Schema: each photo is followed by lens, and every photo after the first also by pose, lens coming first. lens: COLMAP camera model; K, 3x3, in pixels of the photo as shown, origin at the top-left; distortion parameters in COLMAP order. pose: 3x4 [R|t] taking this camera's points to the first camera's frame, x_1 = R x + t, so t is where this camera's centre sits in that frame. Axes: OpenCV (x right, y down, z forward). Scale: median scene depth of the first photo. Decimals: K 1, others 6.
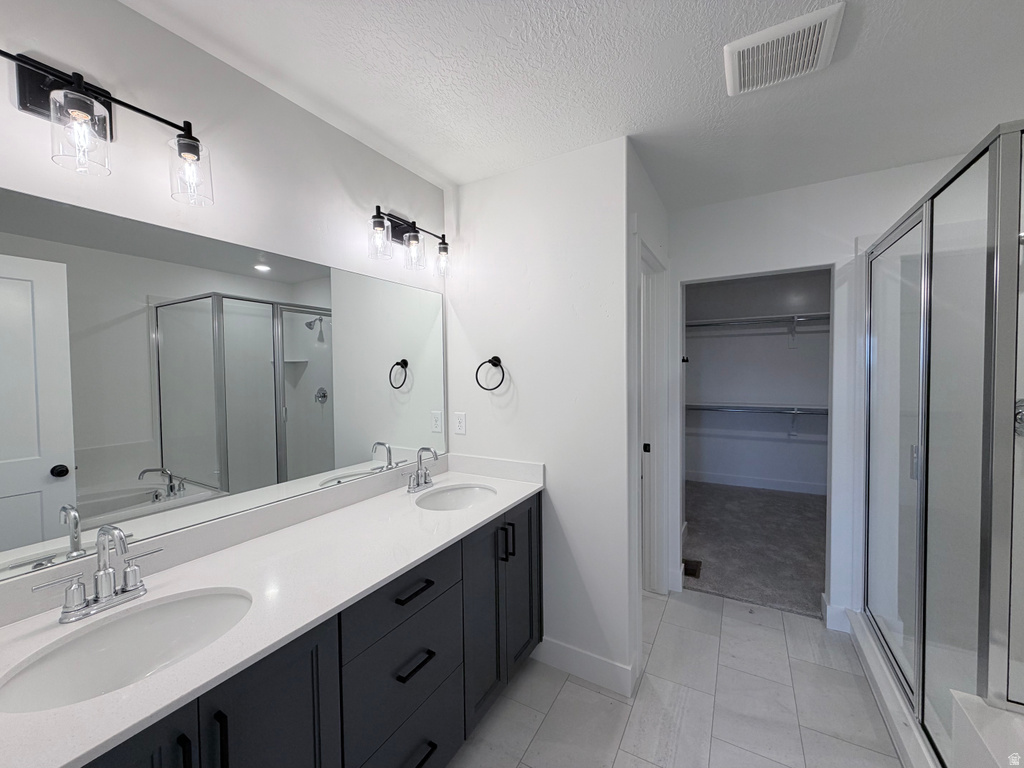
lens RADIAL K [[409.8, 0, 512.6], [0, 409.8, 383.0], [0, 0, 1]] dist [-0.001527, 0.000498]
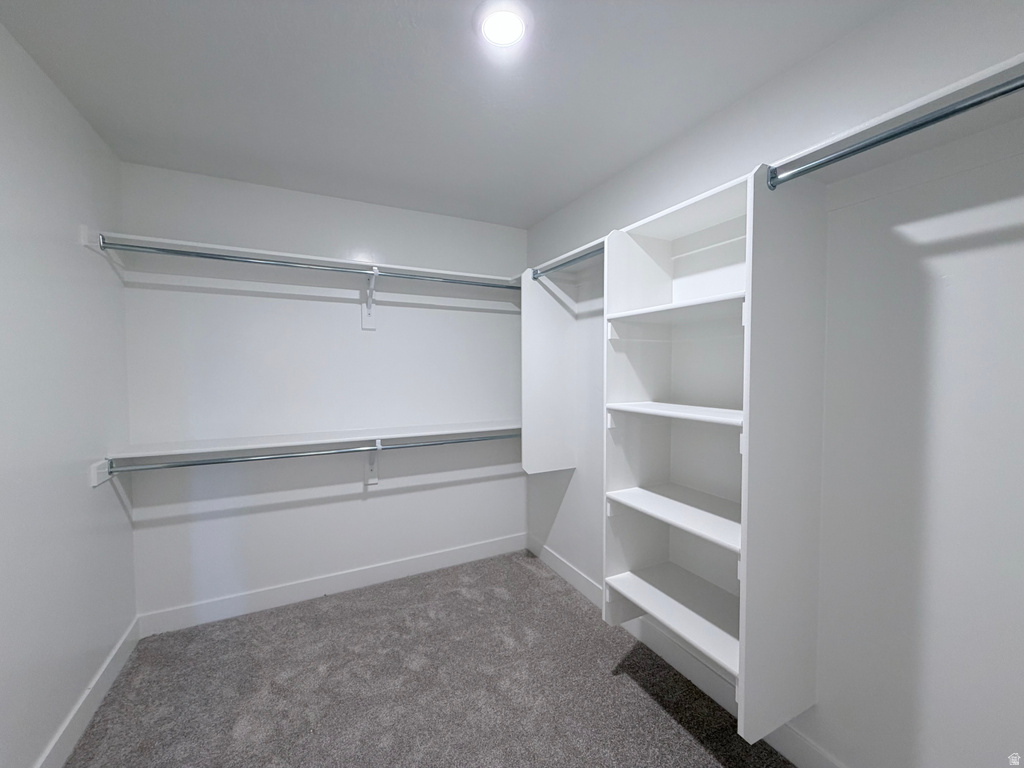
lens RADIAL K [[409.8, 0, 511.9], [0, 409.8, 382.7], [0, 0, 1]] dist [-0.001527, 0.000498]
pose [[0.545668, -0.016374, 0.837842, 0.324118], [0.016826, 0.999822, 0.008581, -0.014277], [-0.837833, 0.009415, 0.545846, 0.536129]]
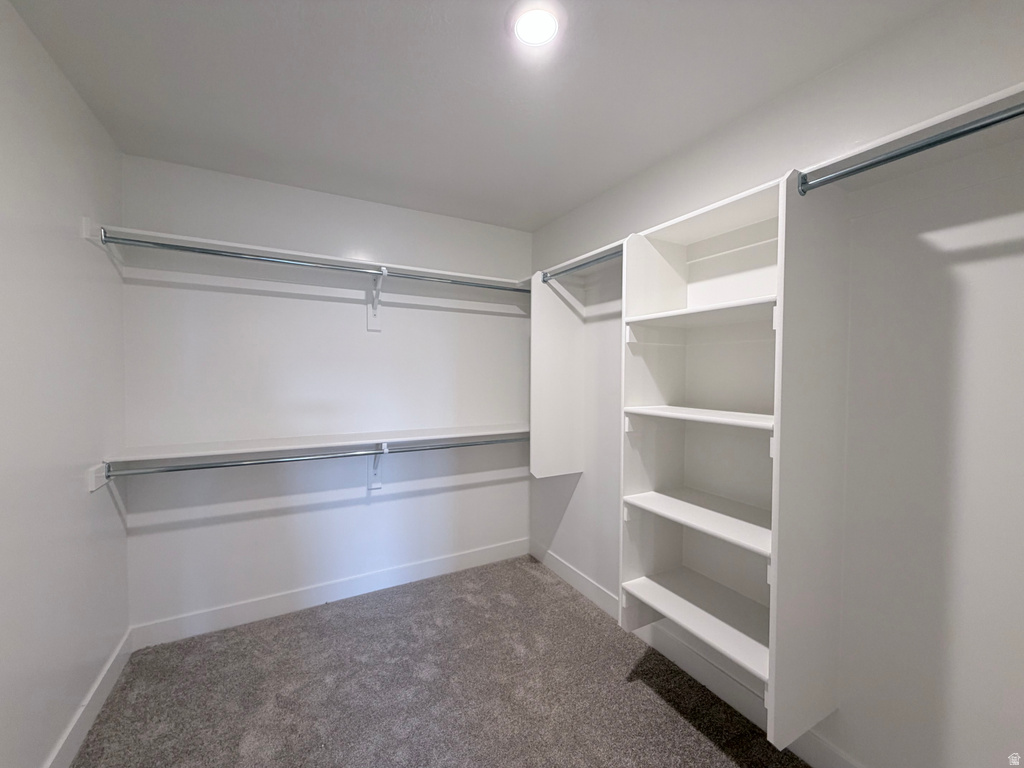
lens RADIAL K [[409.8, 0, 512.3], [0, 409.8, 382.8], [0, 0, 1]] dist [-0.001527, 0.000498]
pose [[0.517949, -0.004012, 0.855402, 0.313252], [0.009534, 0.999954, -0.001083, -0.013222], [-0.855358, 0.008717, 0.517964, 0.562322]]
